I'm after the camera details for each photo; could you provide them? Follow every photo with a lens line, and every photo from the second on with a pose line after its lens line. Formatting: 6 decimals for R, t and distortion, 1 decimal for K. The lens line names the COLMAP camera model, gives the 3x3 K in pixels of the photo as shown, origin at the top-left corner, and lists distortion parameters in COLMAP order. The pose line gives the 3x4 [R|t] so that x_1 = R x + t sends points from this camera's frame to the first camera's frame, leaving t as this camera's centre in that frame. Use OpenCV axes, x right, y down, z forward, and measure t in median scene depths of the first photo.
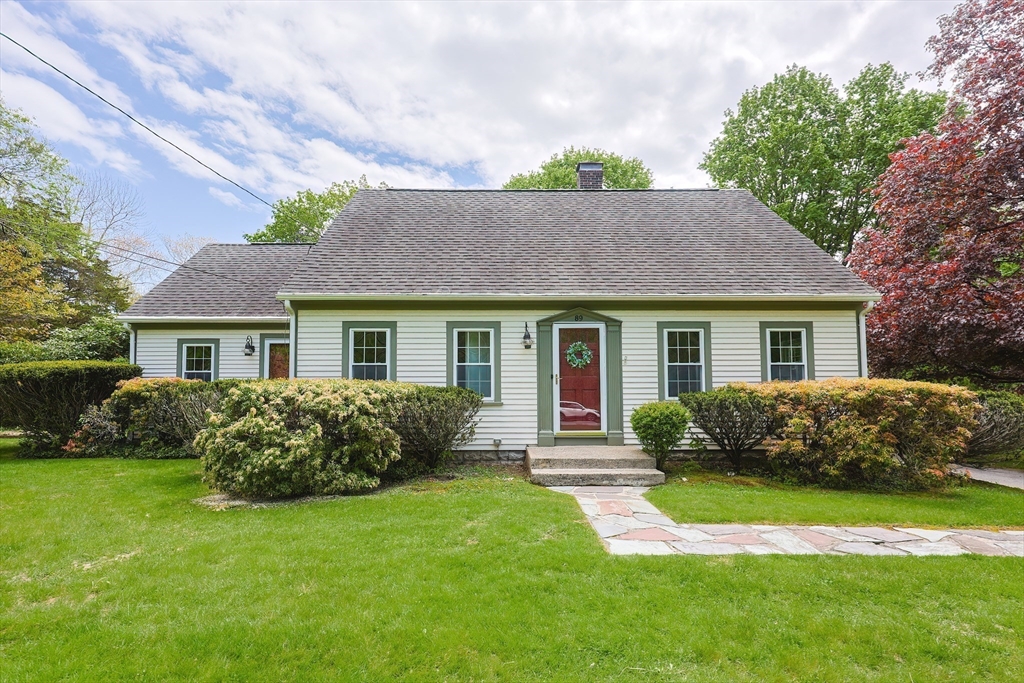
lens RADIAL K [[433.8, 0, 488.2], [0, 433.8, 416.9], [0, 0, 1]] dist [0.002728, 0.000375]
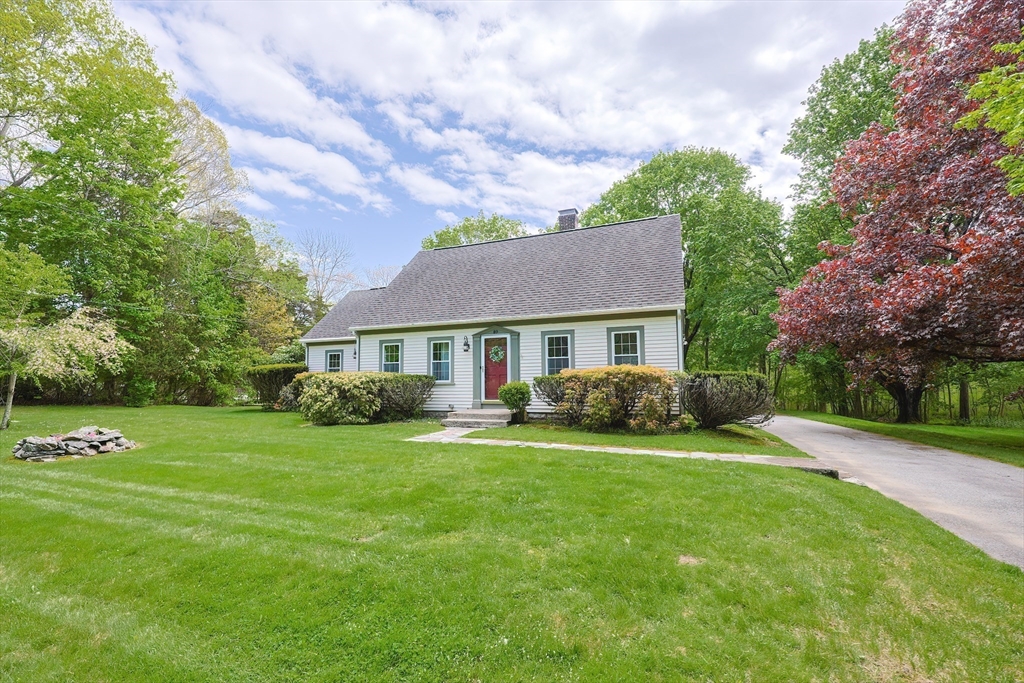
lens RADIAL K [[447.8, 0, 515.3], [0, 447.8, 373.0], [0, 0, 1]] dist [-0.014665, 0.000365]
pose [[0.922240, -0.016432, -0.386268, 0.930977], [-0.012513, 0.997304, -0.072301, 0.051699], [0.386415, 0.071513, 0.919549, -0.528840]]
